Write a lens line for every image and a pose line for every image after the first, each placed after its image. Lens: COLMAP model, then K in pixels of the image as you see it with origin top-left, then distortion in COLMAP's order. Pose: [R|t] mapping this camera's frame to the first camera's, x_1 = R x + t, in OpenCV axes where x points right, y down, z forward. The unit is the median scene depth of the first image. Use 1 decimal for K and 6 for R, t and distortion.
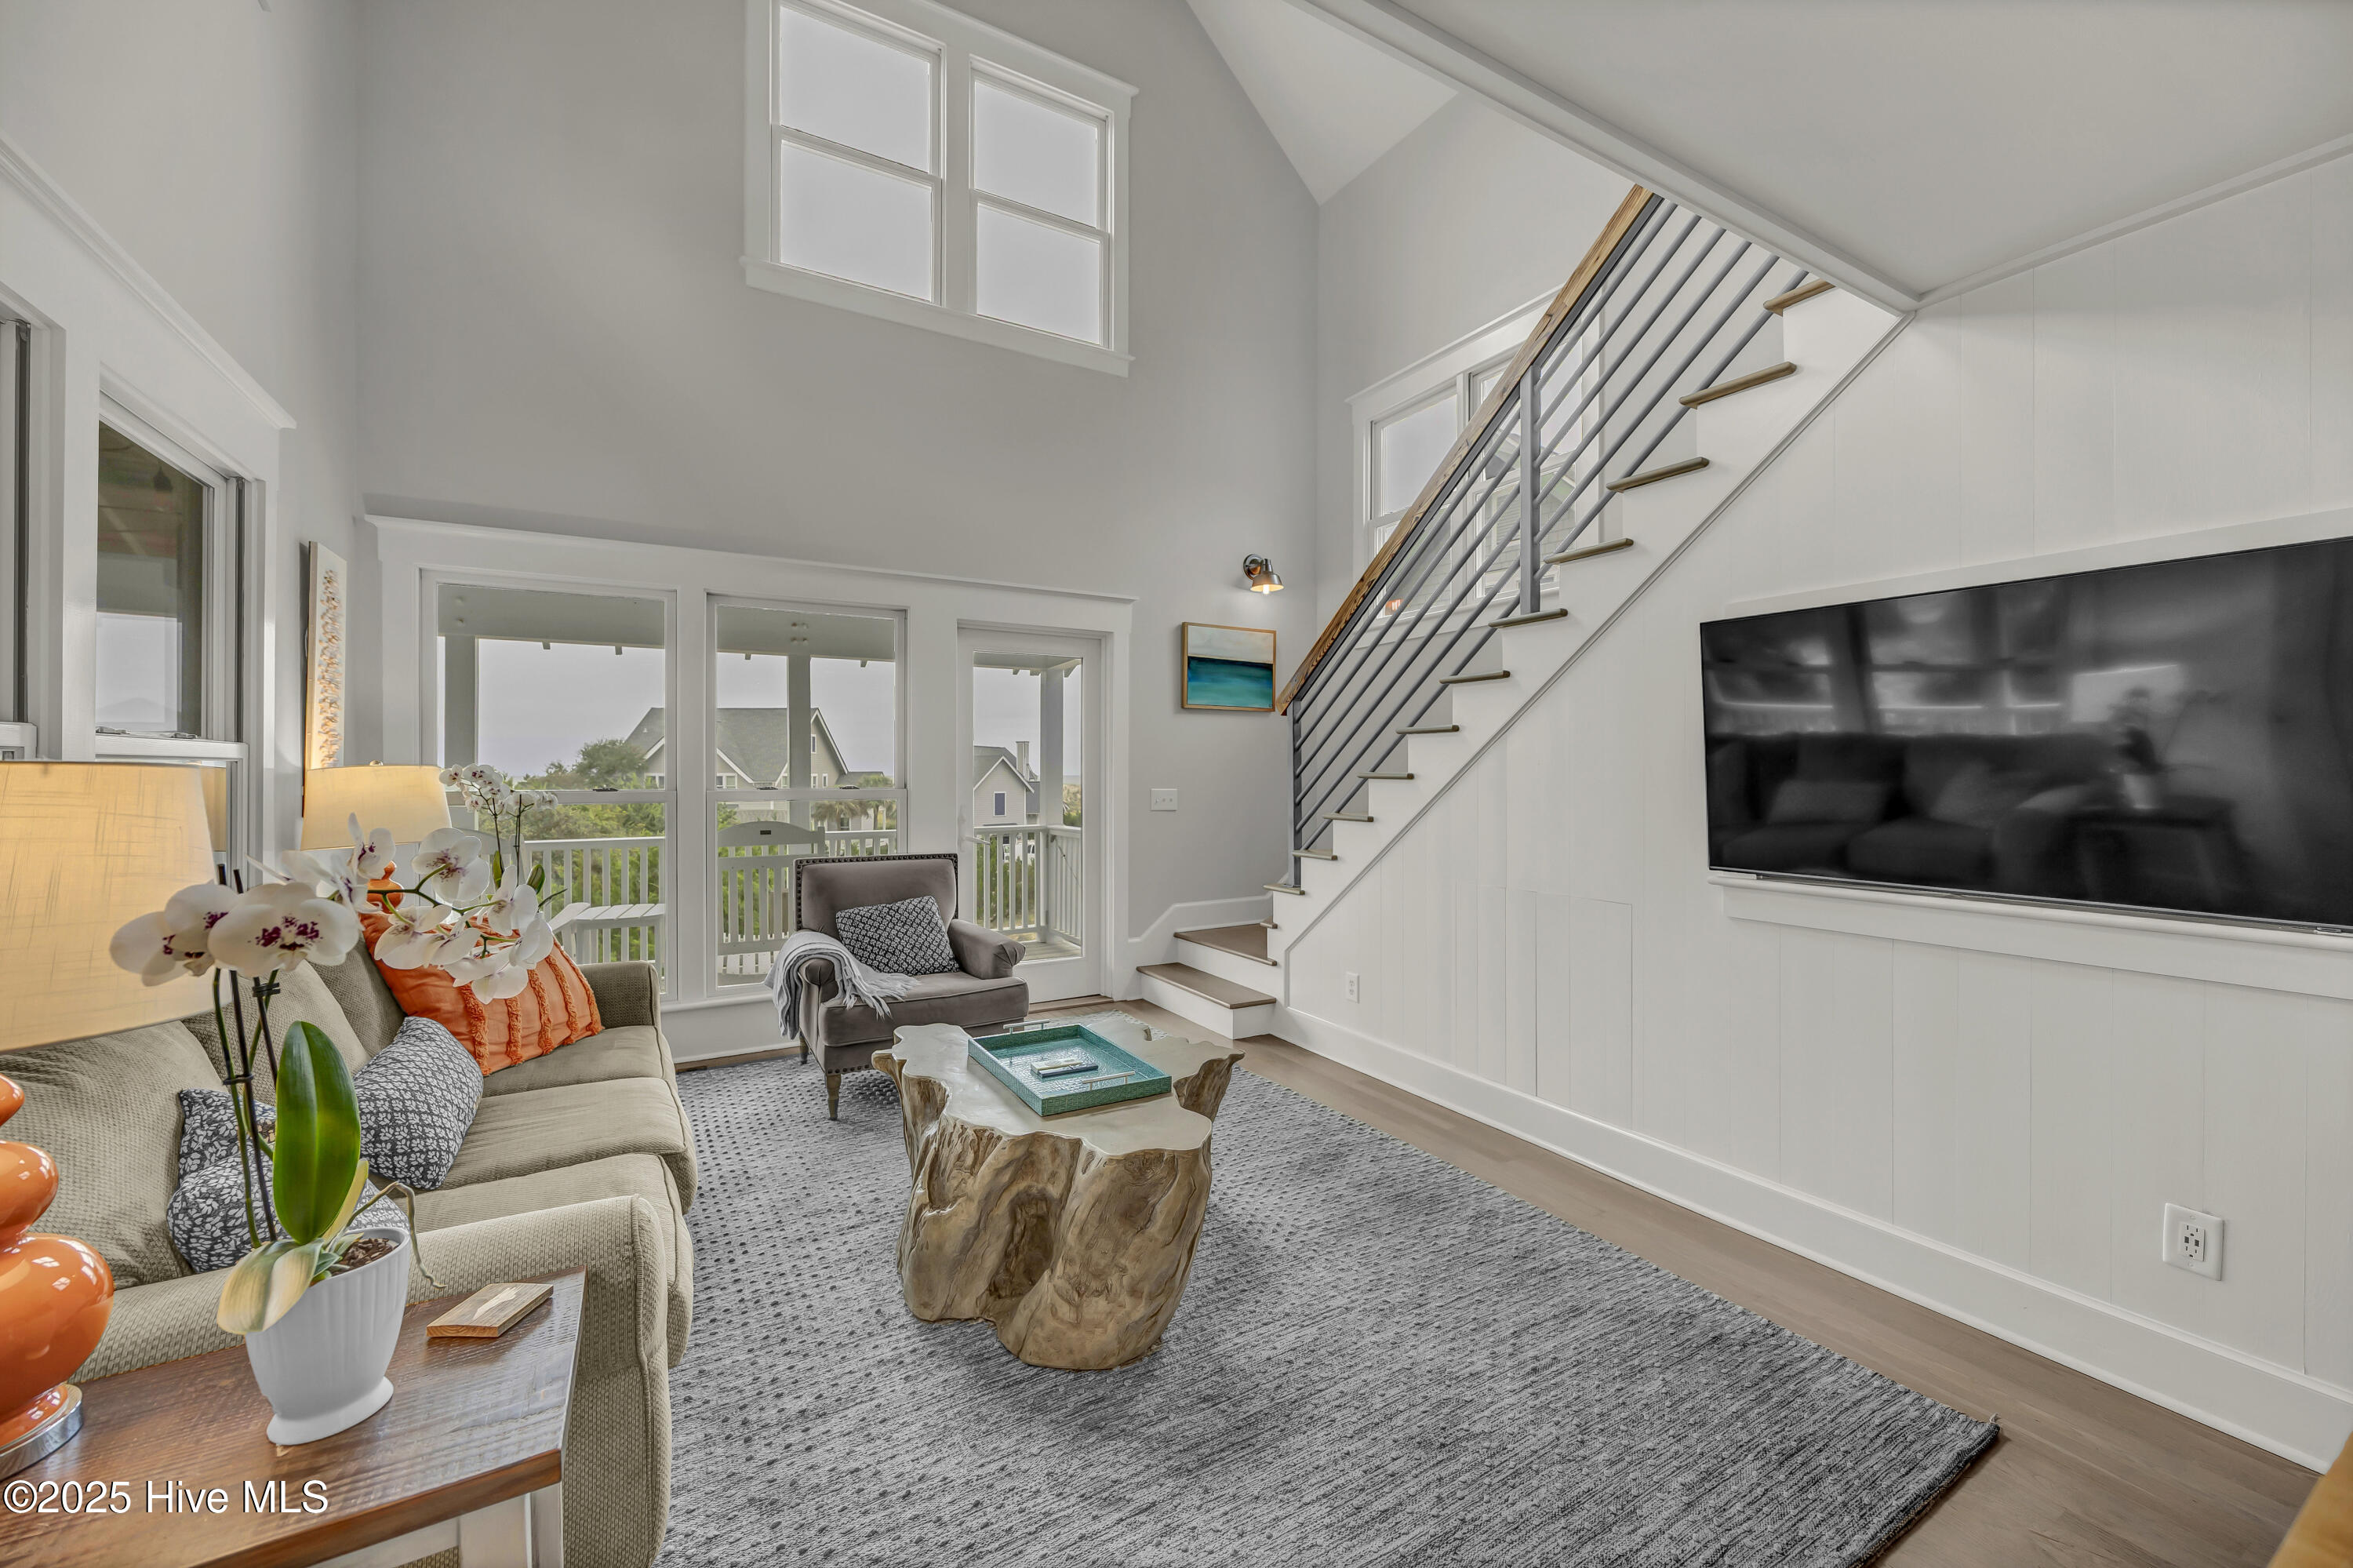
lens RADIAL K [[919.6, 0, 1191.8], [0, 919.6, 780.6], [0, 0, 1]] dist [-0.003257, -0.000463]
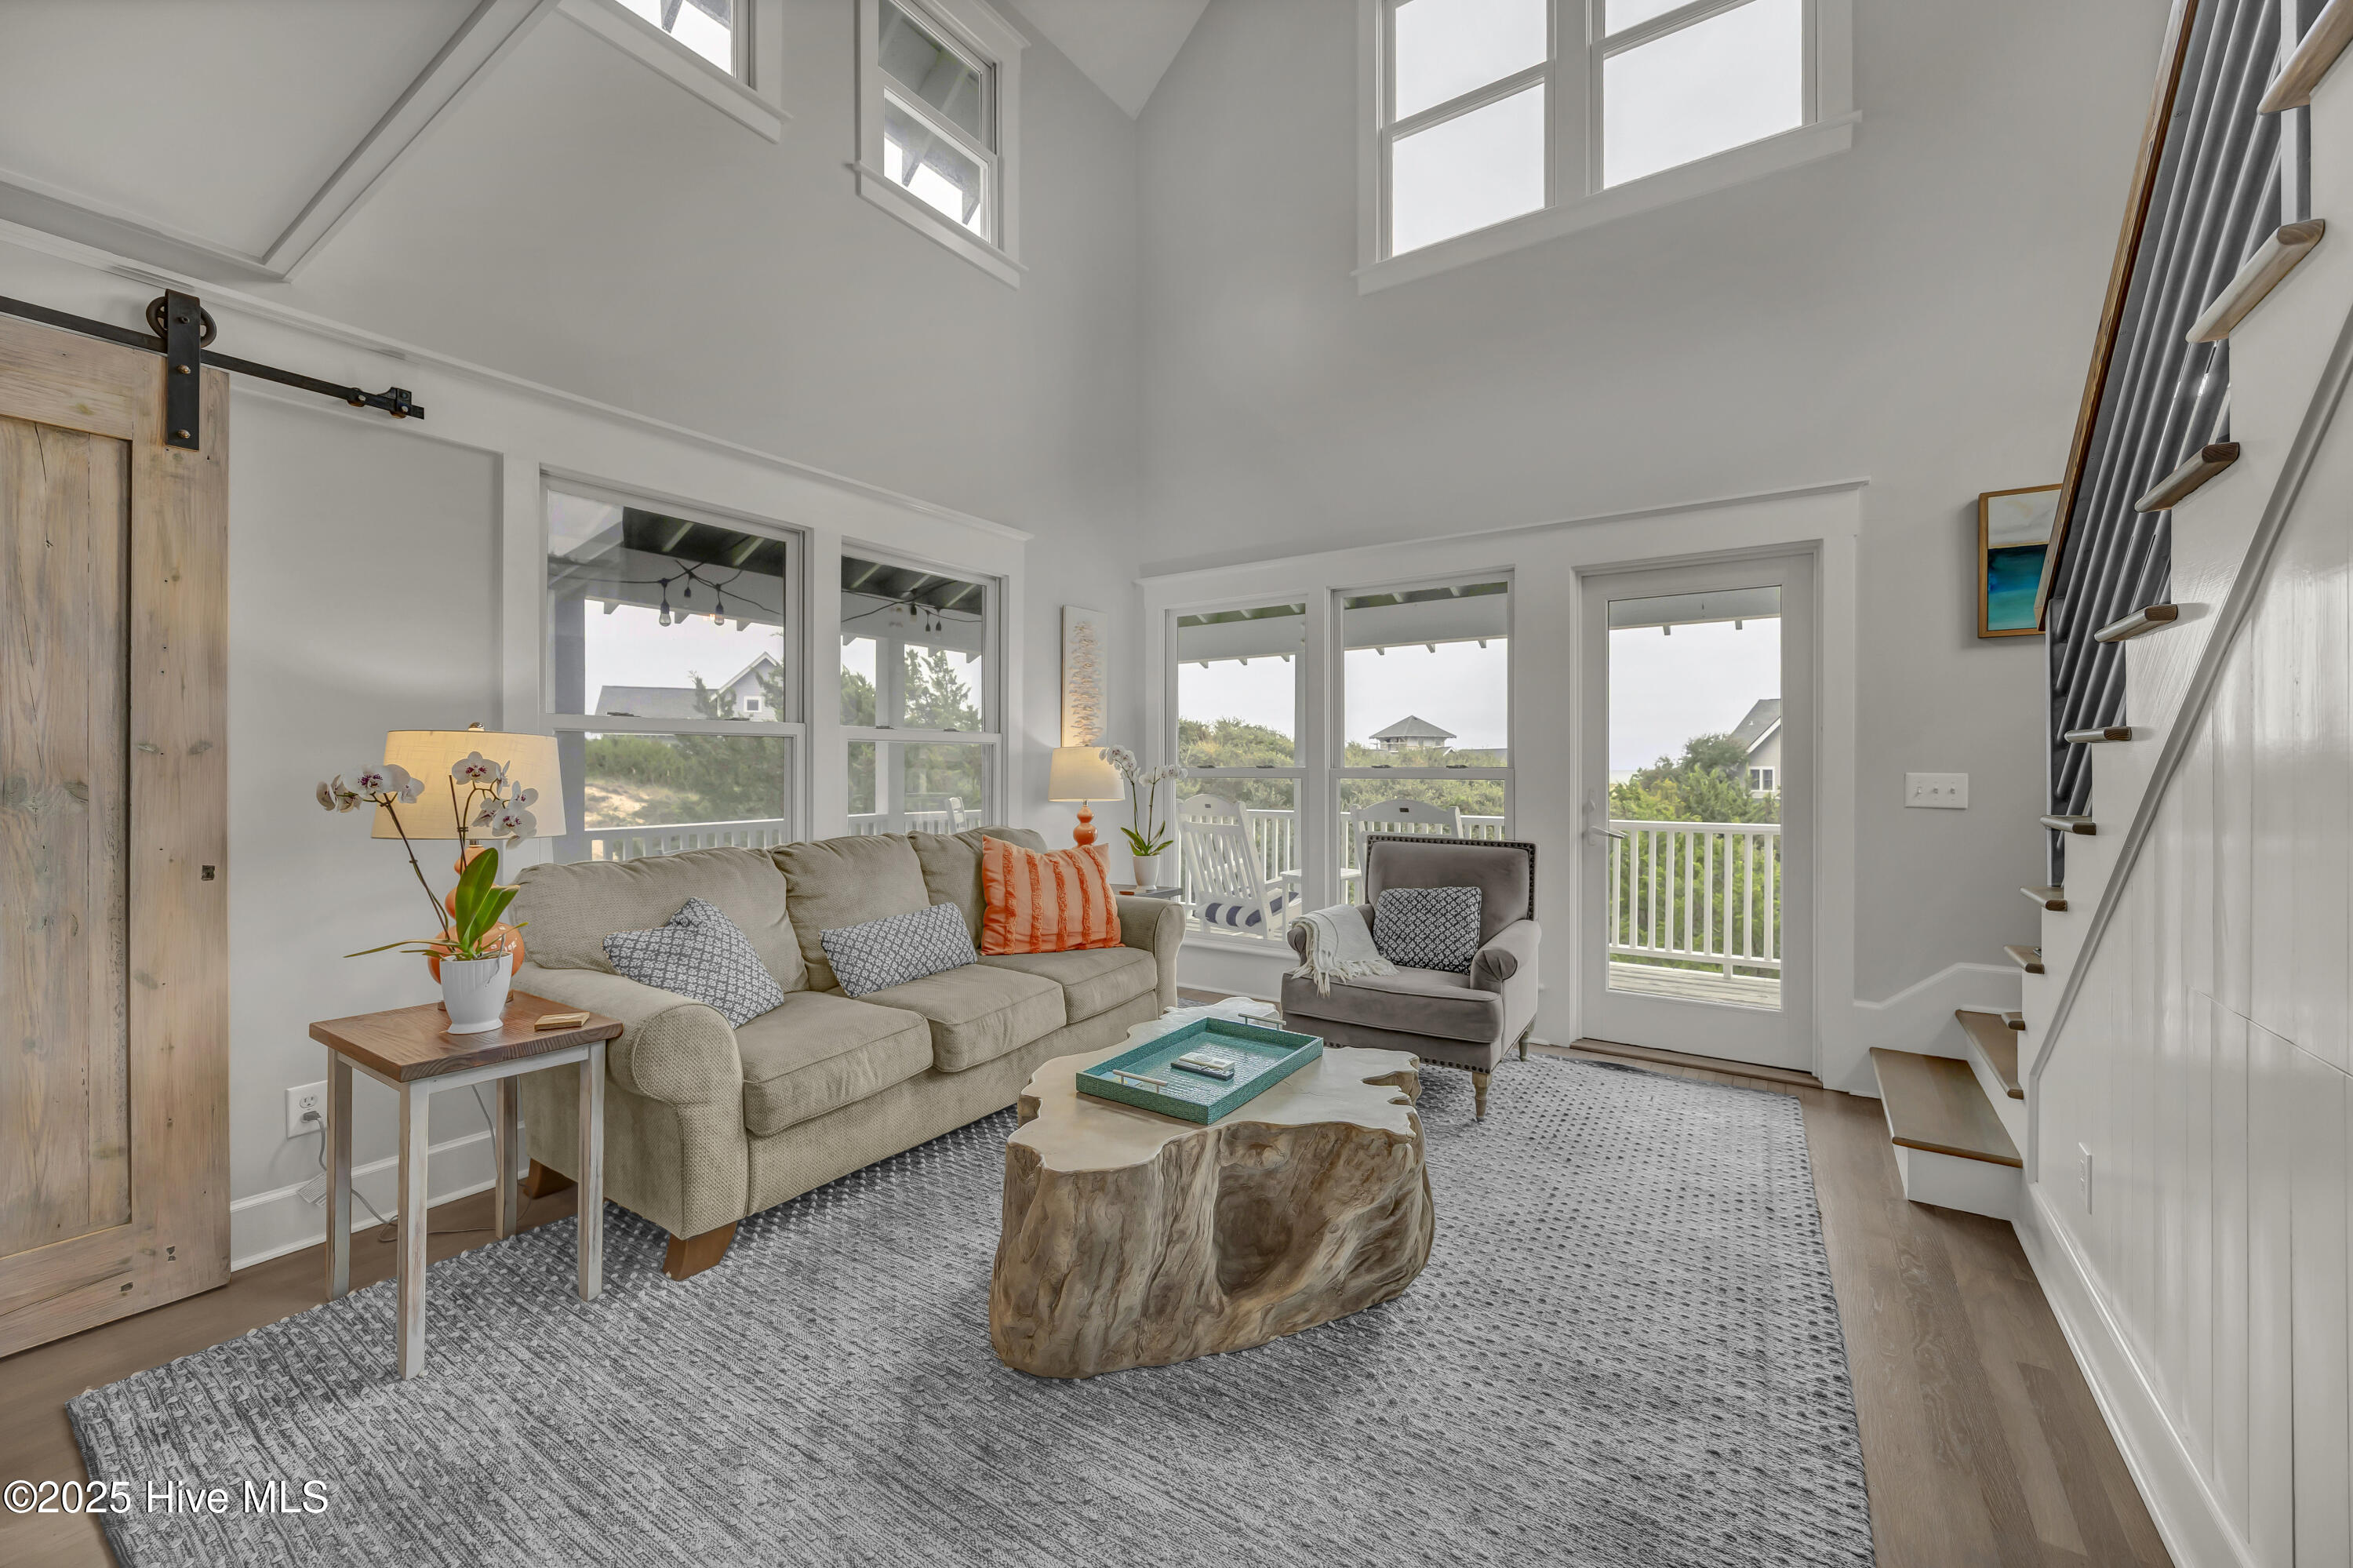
lens RADIAL K [[919.6, 0, 1181.6], [0, 919.6, 772.1], [0, 0, 1]] dist [-0.003257, -0.000463]
pose [[0.432019, 0.005153, -0.901850, 0.410014], [-0.008682, 0.999961, 0.001554, 0.015561], [0.901823, 0.007158, 0.432047, 0.370325]]
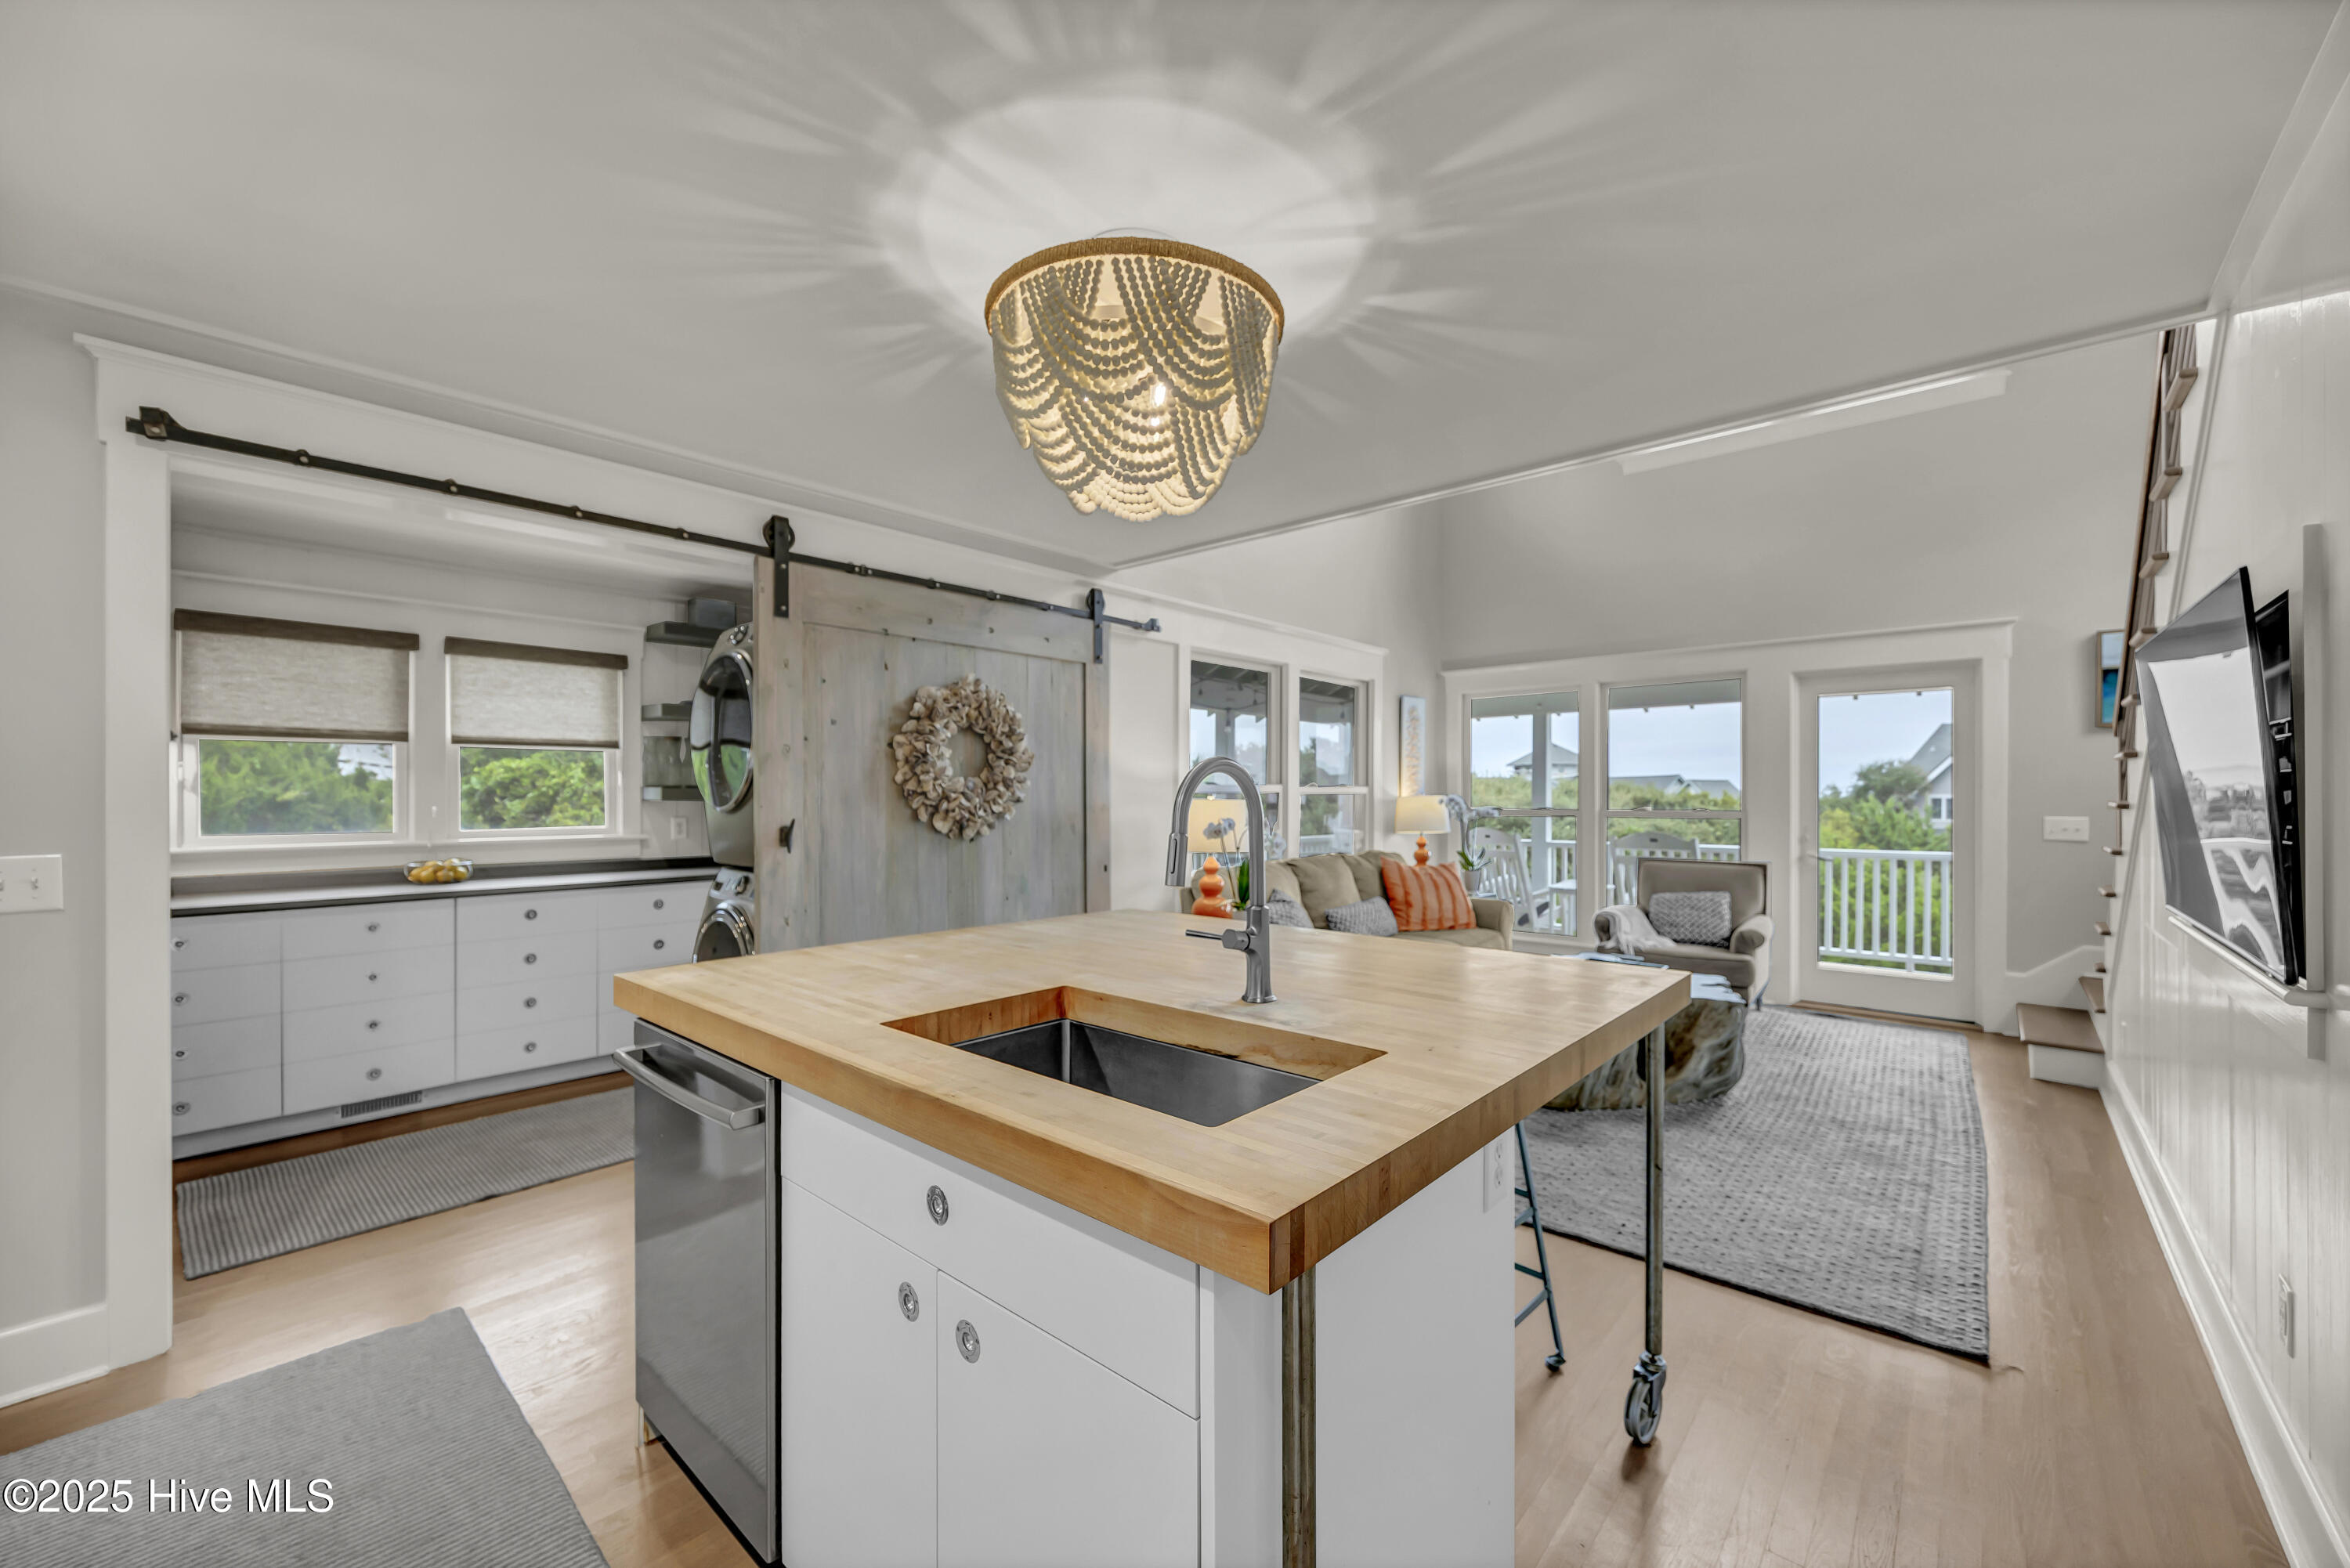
lens RADIAL K [[918.3, 0, 1172.9], [0, 918.3, 798.3], [0, 0, 1]] dist [-0.003257, -0.000463]
pose [[0.304691, 0.003599, -0.952444, 0.760321], [-0.007299, 0.999972, 0.001444, -0.006887], [0.952423, 0.006512, 0.304709, -0.170218]]
